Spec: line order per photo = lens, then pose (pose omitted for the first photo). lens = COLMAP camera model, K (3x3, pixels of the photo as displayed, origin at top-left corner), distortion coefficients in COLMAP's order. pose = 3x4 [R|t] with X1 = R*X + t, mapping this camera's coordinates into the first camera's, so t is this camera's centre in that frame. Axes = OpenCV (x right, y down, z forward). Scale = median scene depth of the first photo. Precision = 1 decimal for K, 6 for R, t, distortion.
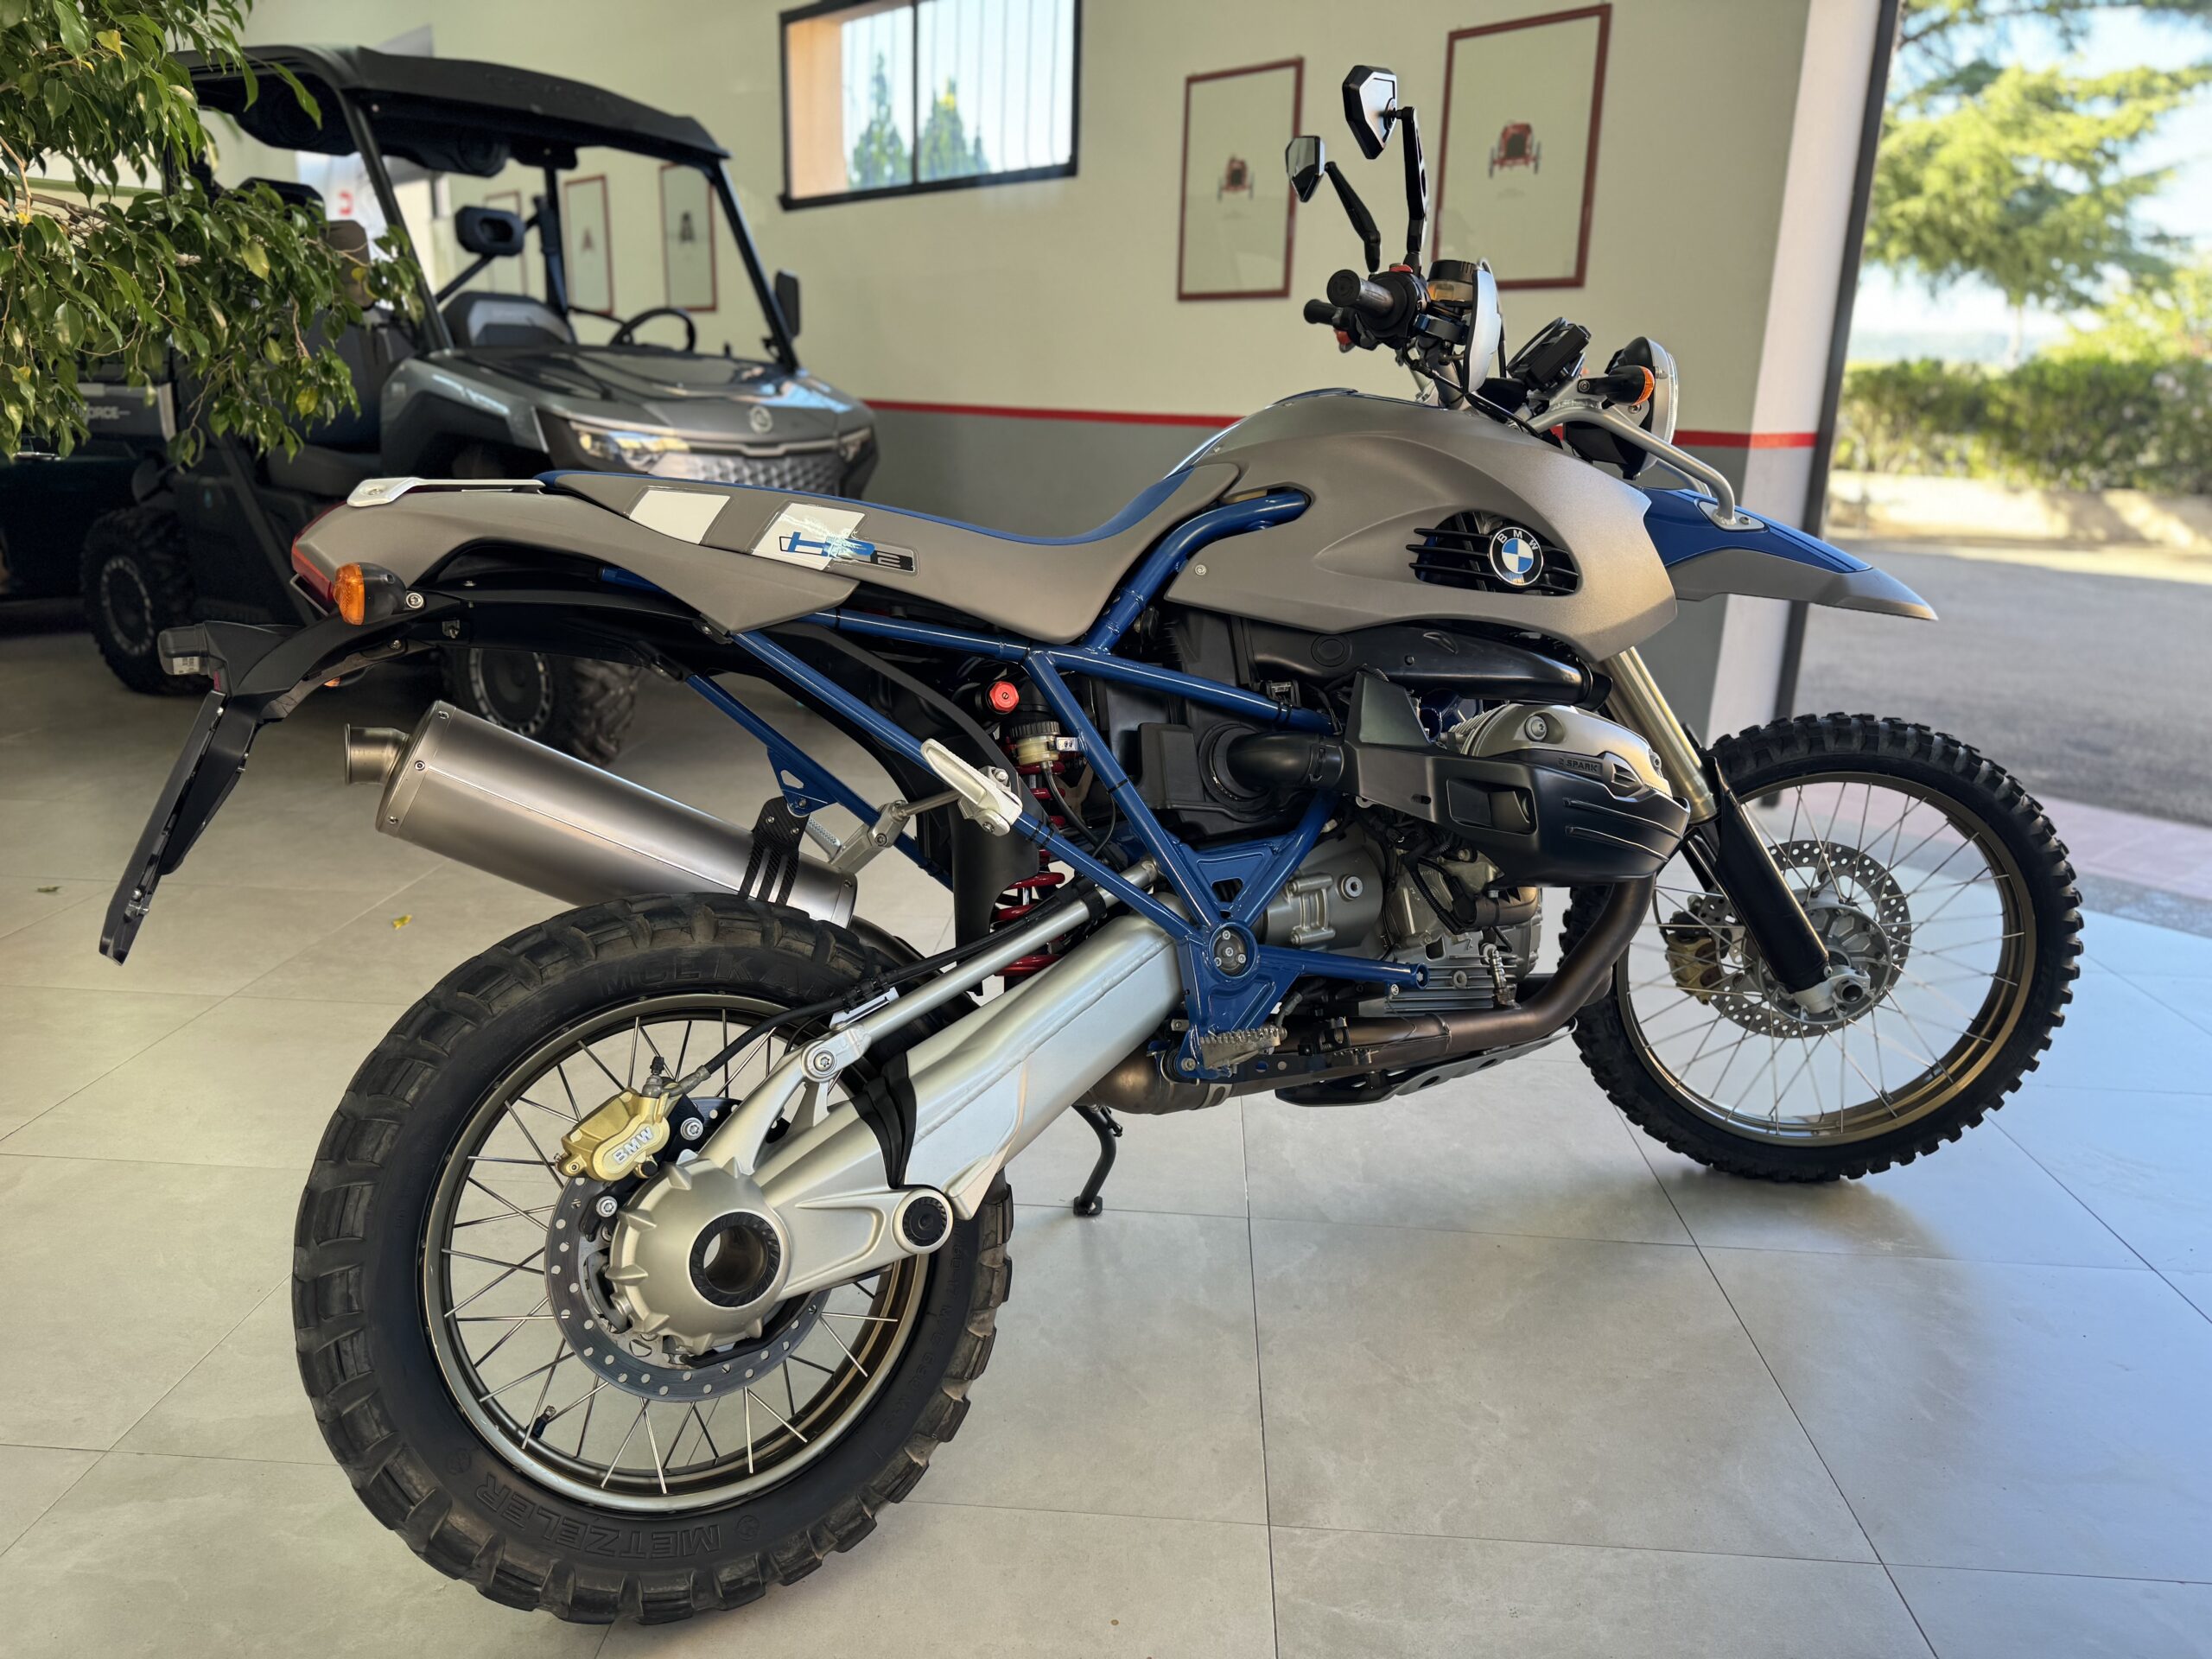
lens RADIAL K [[1529.8, 0, 1106.0], [0, 1529.8, 829.5], [0, 0, 1]] dist [0.151474, -0.345967]
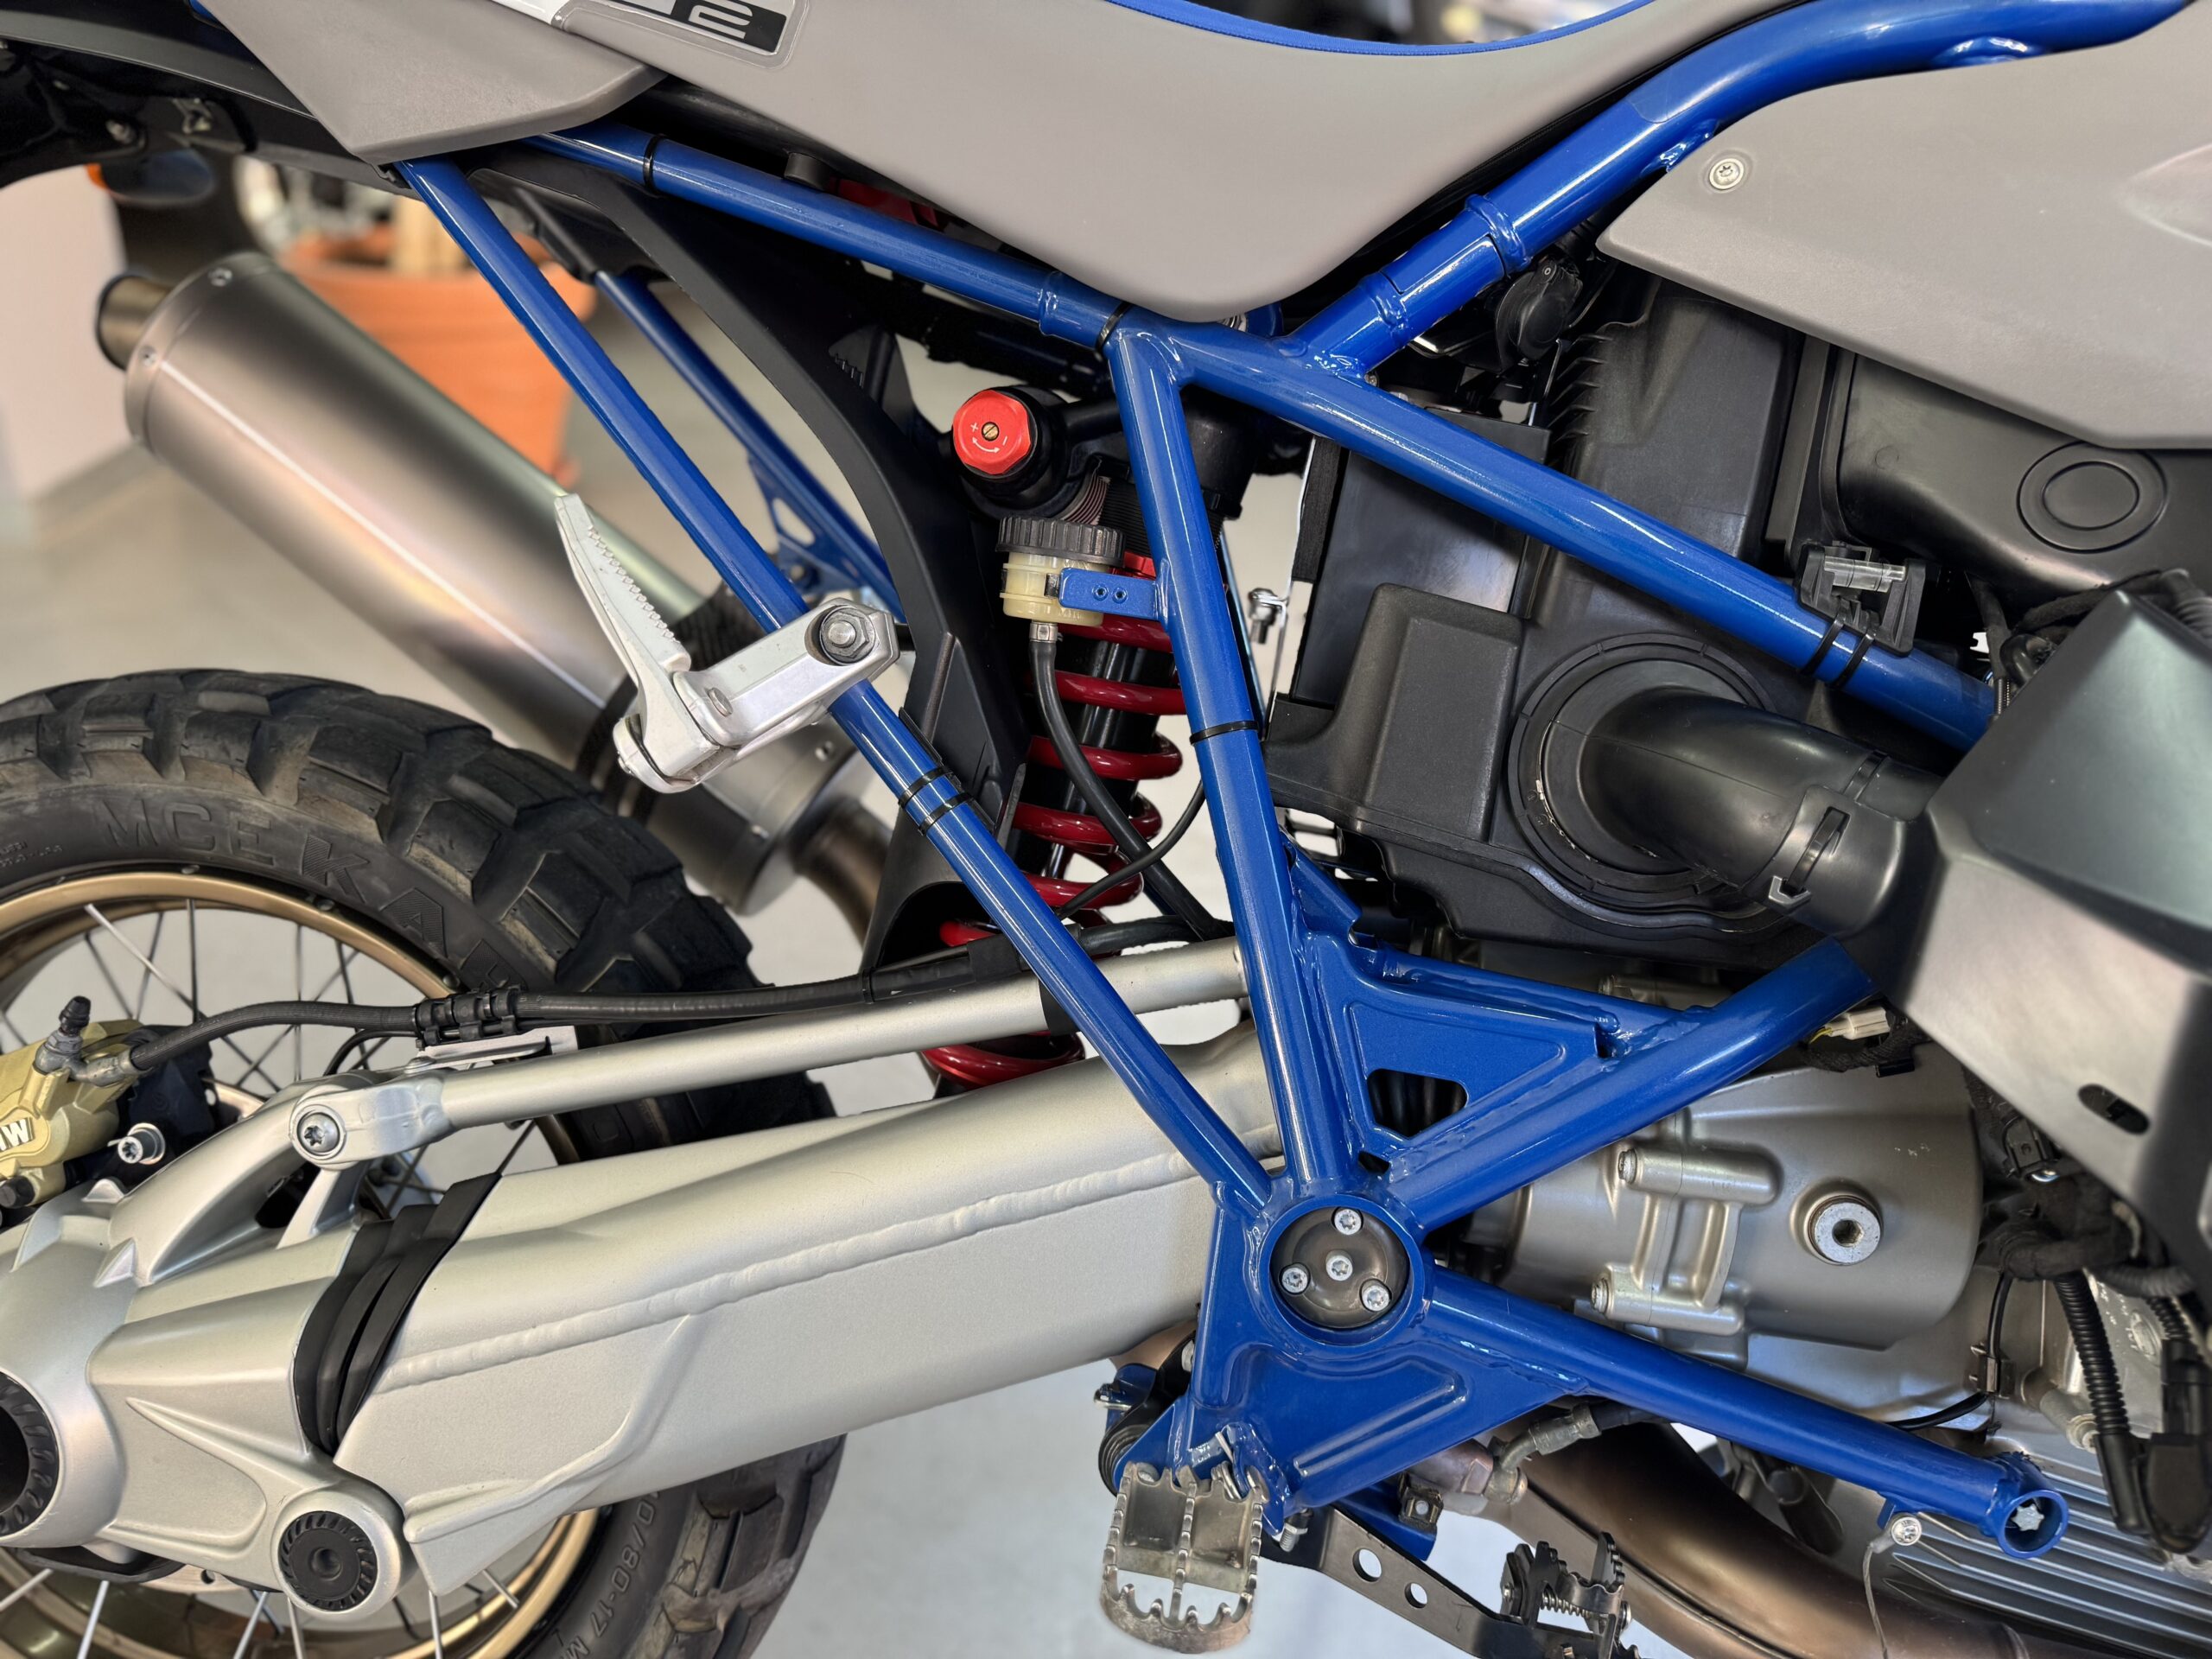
lens RADIAL K [[1595.4, 0, 1100.9], [0, 1595.4, 837.3], [0, 0, 1]] dist [0.012508, -0.001560]
pose [[0.767043, 0.335589, -0.546833, 0.204282], [-0.222026, 0.938478, 0.264505, -0.100138], [0.601955, -0.081476, 0.794362, 0.661528]]
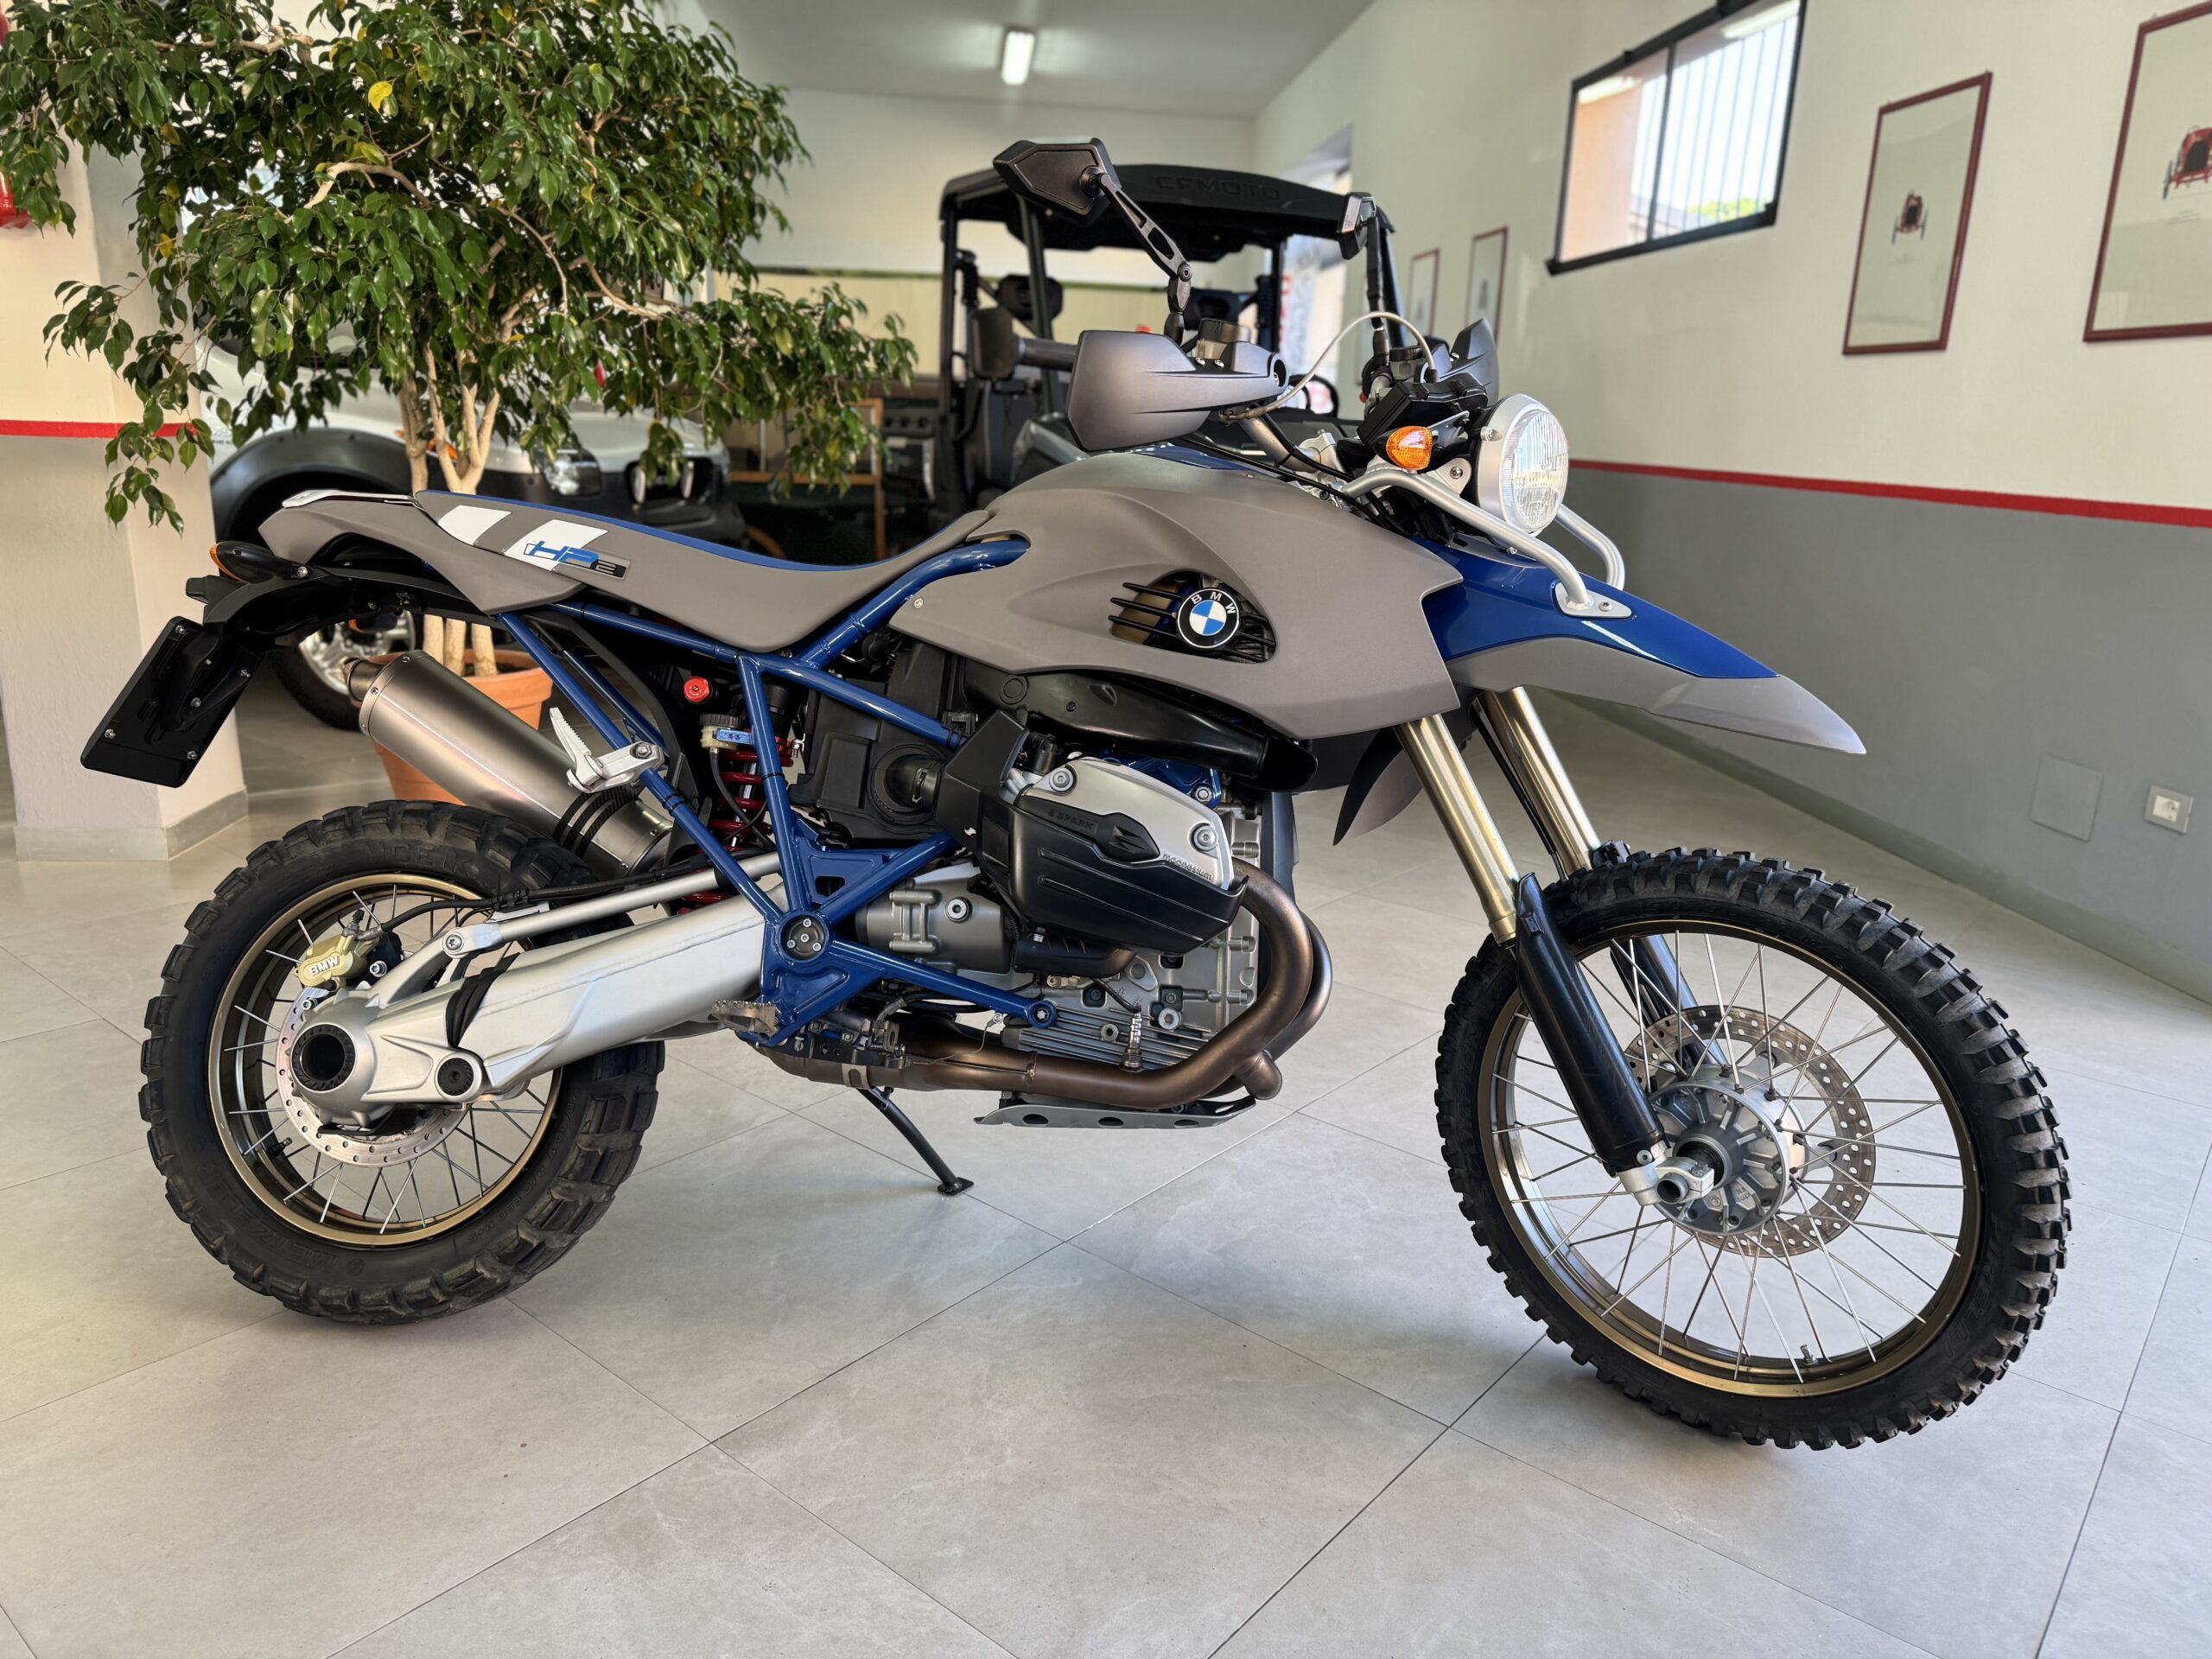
lens RADIAL K [[1536.0, 0, 1120.7], [0, 1536.0, 840.2], [0, 0, 1]] dist [0.052851, -0.061341]
pose [[0.808702, 0.158734, -0.566396, 0.867097], [-0.176505, 0.984013, 0.023757, -0.056182], [0.561112, 0.080760, 0.823791, 0.199996]]
